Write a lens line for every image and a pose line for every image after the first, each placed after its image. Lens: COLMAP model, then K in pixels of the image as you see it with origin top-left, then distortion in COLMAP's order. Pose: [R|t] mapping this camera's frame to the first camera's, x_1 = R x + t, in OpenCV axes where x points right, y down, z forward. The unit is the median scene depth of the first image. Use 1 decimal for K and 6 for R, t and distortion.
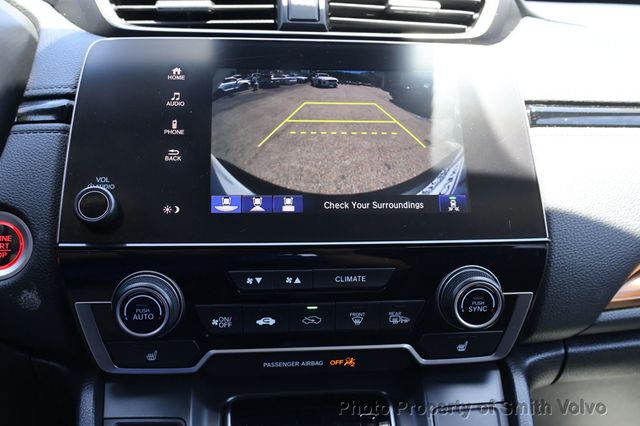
lens RADIAL K [[591.8, 0, 320.0], [0, 591.8, 213.0], [0, 0, 1]] dist [0.017489, 0.015259]
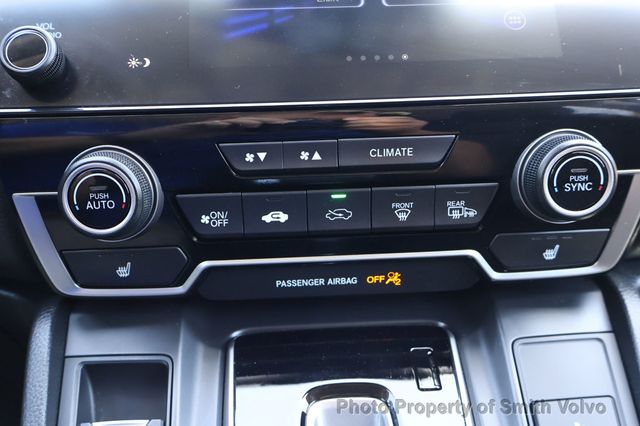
lens RADIAL K [[591.8, 0, 320.0], [0, 591.8, 213.0], [0, 0, 1]] dist [0.017489, 0.015259]
pose [[0.997394, -0.030932, -0.065173, 0.010088], [0.031336, 0.999495, 0.005193, 0.173672], [0.064980, -0.007222, 0.997860, 0.280971]]
